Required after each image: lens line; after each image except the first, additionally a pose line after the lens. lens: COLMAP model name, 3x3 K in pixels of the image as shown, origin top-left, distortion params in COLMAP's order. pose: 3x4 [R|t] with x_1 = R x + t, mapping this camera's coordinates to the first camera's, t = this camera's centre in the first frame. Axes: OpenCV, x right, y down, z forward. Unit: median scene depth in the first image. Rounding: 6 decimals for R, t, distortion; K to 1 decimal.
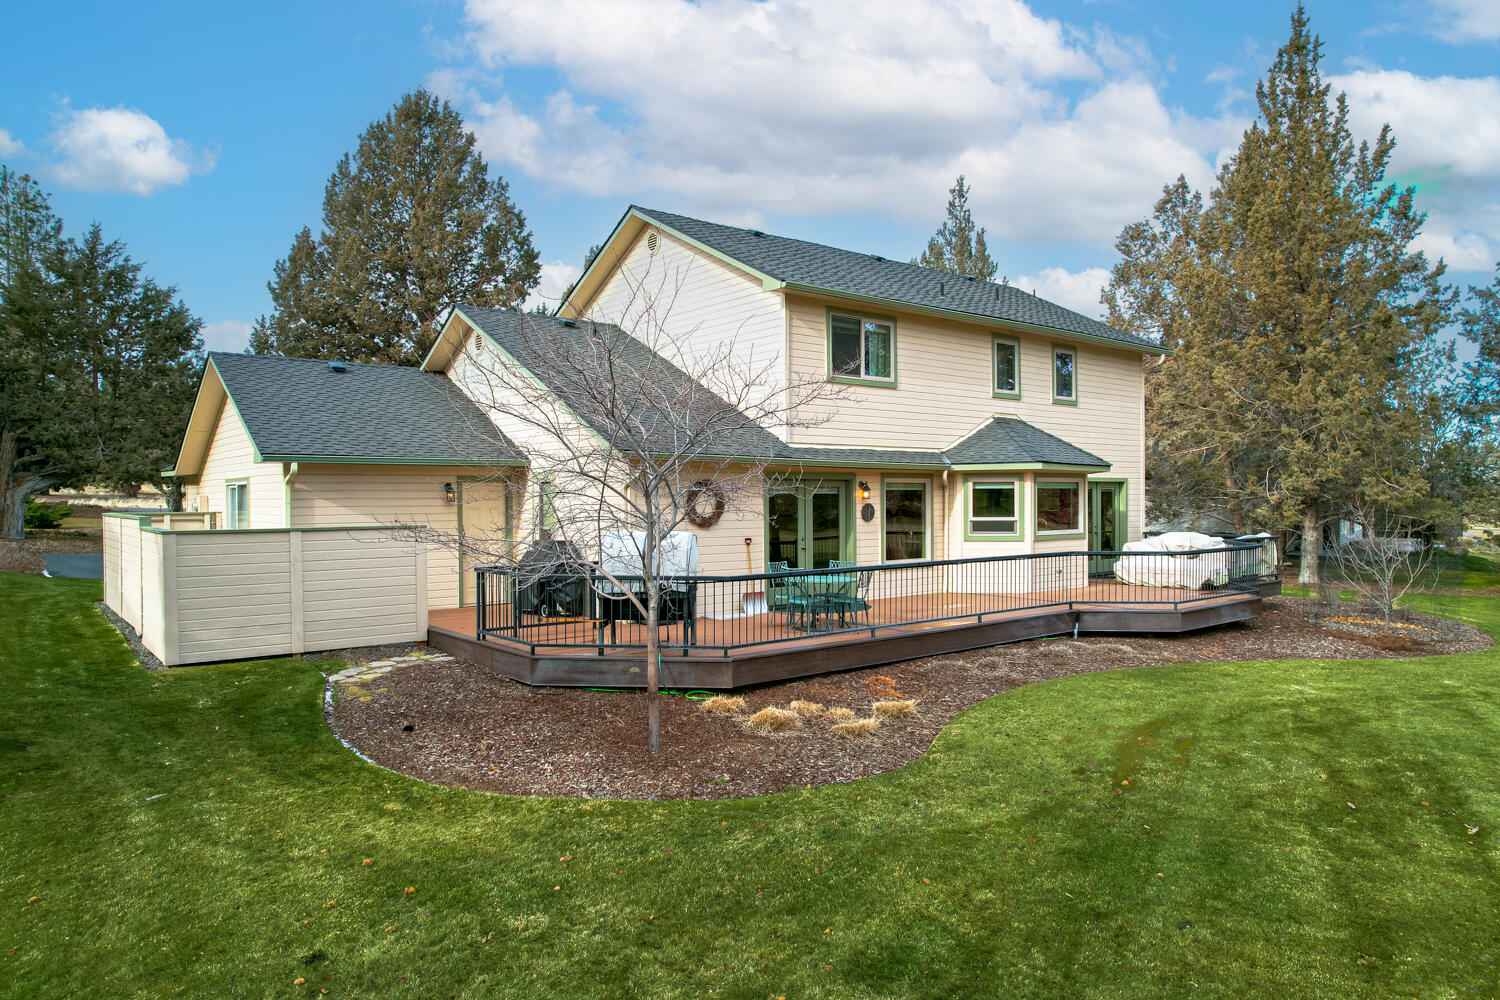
lens RADIAL K [[944.1, 0, 761.9], [0, 944.1, 510.6], [0, 0, 1]] dist [-0.083653, 0.069968]
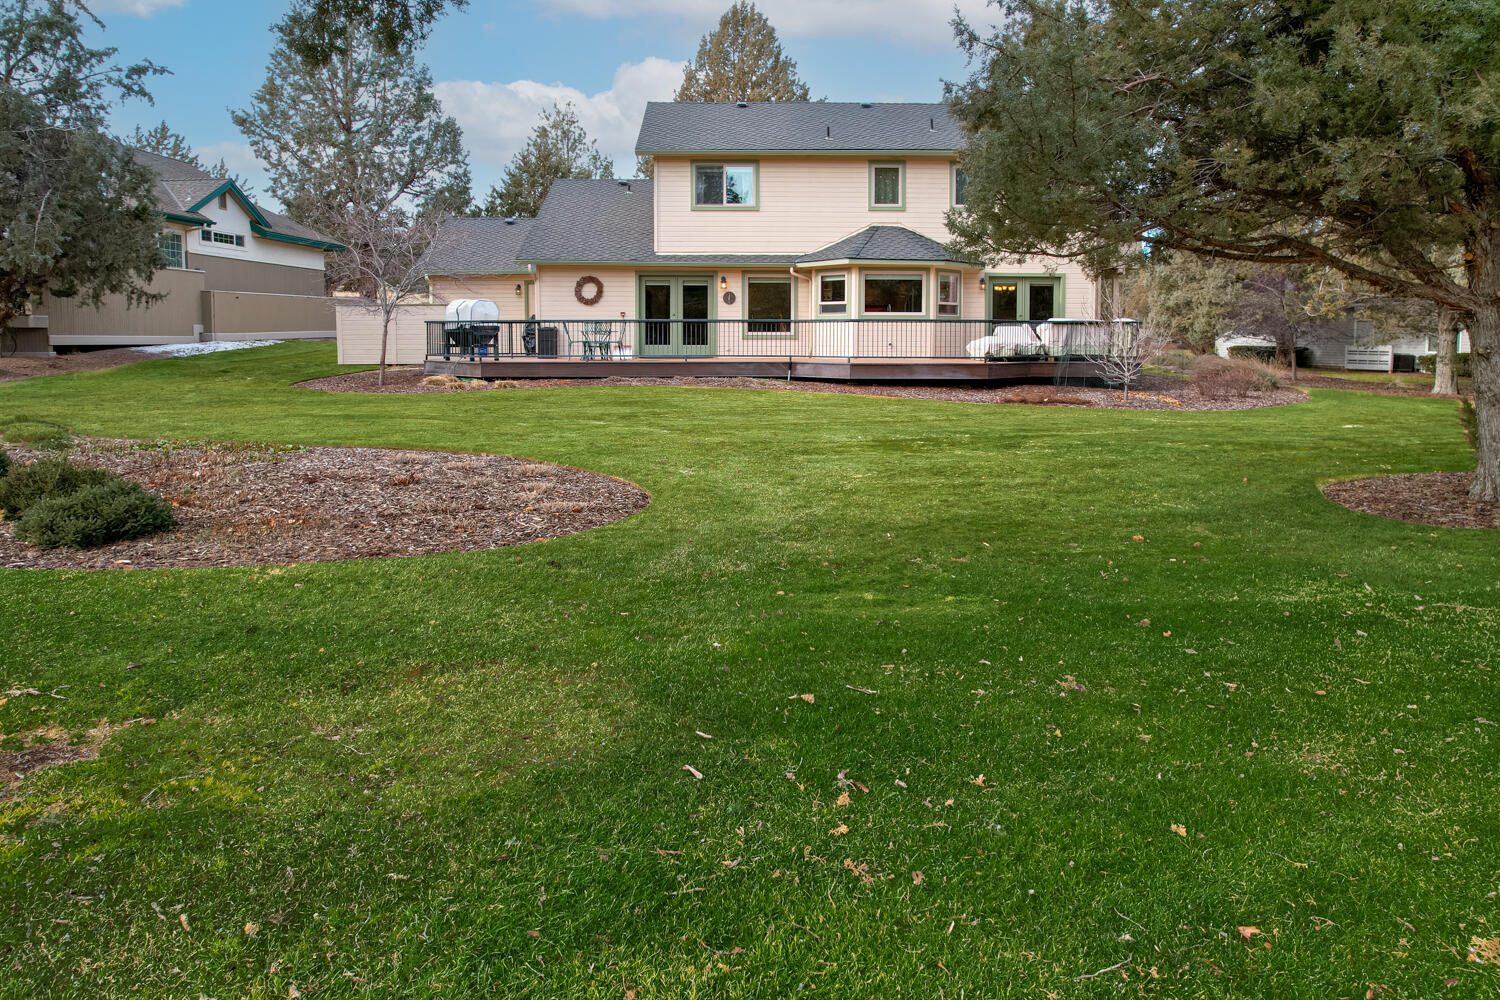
lens RADIAL K [[987.8, 0, 754.7], [0, 987.8, 396.0], [0, 0, 1]] dist [-0.119258, 0.142331]
pose [[0.796712, 0.040032, -0.603032, 1.025119], [-0.016192, 0.998860, 0.044917, 0.080432], [0.604143, -0.026021, 0.796451, -0.177943]]
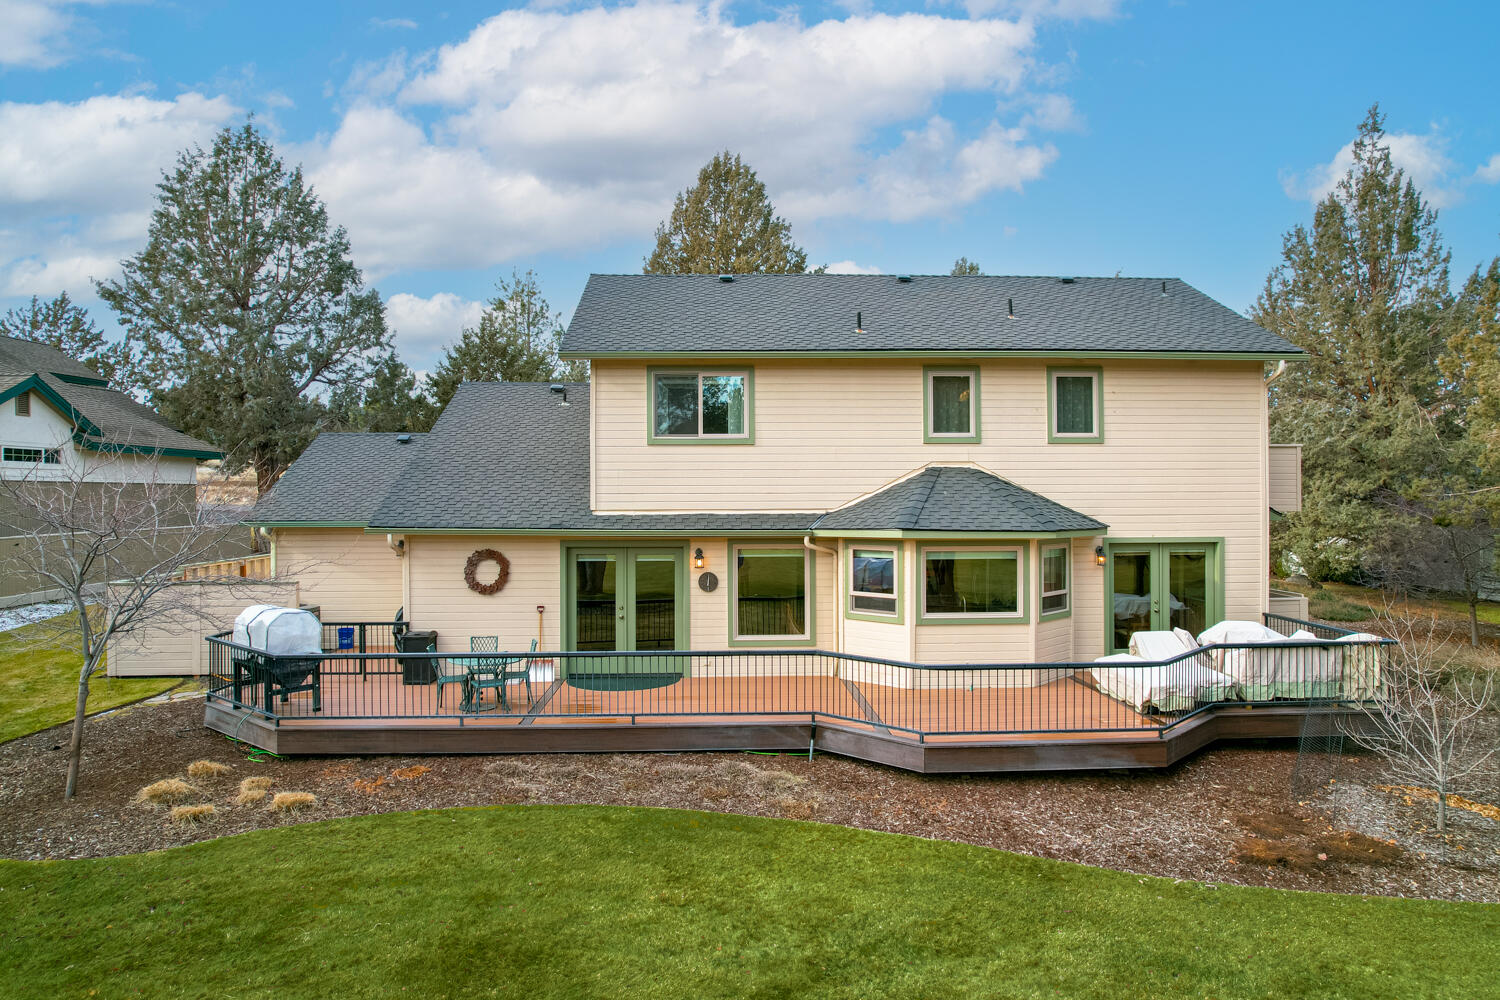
lens RADIAL K [[944.1, 0, 761.9], [0, 944.1, 510.6], [0, 0, 1]] dist [-0.083653, 0.069968]
pose [[0.811729, 0.010575, -0.583938, 0.669578], [-0.009871, 0.999942, 0.004388, -0.070112], [0.583951, 0.002202, 0.811786, 0.271650]]
